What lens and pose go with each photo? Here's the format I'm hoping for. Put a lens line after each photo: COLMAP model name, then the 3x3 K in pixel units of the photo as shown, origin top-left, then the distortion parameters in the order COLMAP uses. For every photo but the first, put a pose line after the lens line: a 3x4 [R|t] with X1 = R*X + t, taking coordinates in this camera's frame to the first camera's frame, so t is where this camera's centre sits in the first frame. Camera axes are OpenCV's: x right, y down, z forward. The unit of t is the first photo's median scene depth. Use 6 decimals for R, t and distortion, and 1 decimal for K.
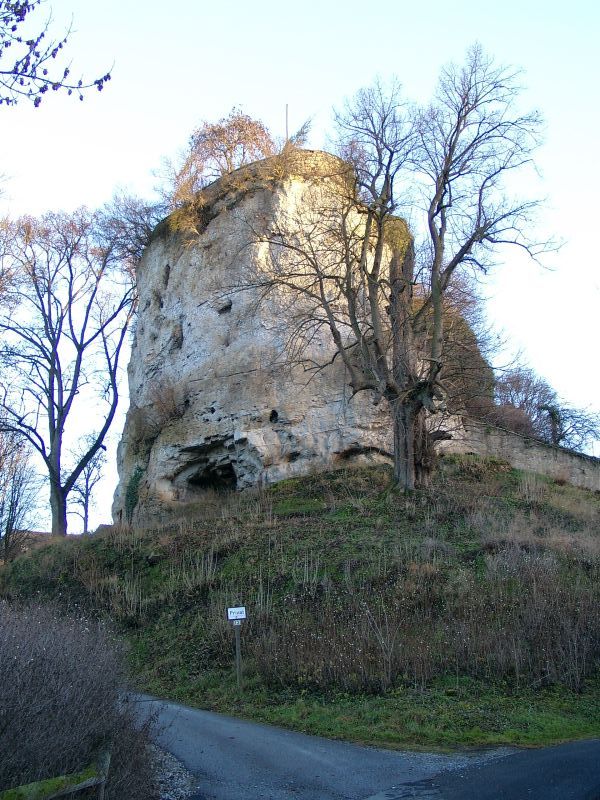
lens RADIAL K [[936.6, 0, 294.7], [0, 936.6, 398.1], [0, 0, 1]] dist [-0.075421, 0.000000]
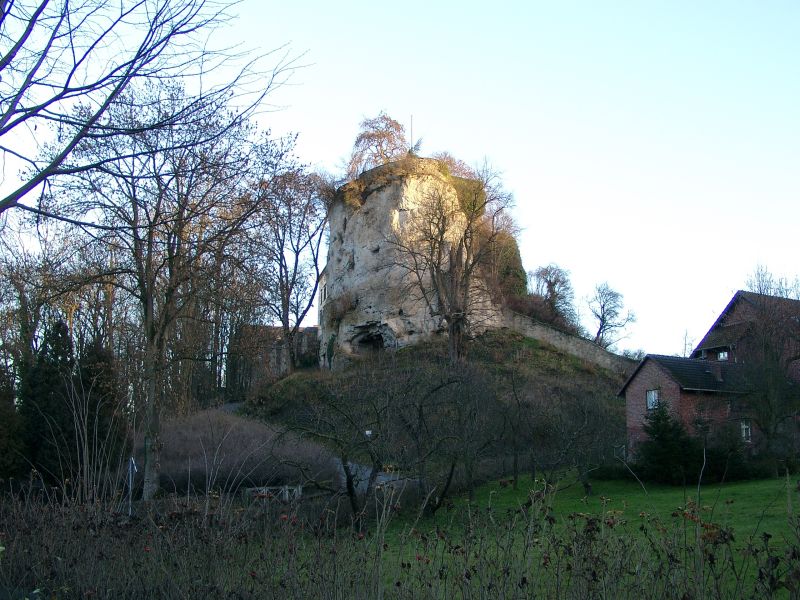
lens RADIAL K [[815.5, 0, 404.1], [0, 815.5, 301.5], [0, 0, 1]] dist [-0.001635, 0.000000]
pose [[0.997118, -0.008490, -0.075390, 0.104660], [0.019742, 0.988521, 0.149788, -0.238577], [0.073252, -0.150845, 0.985840, -0.629479]]
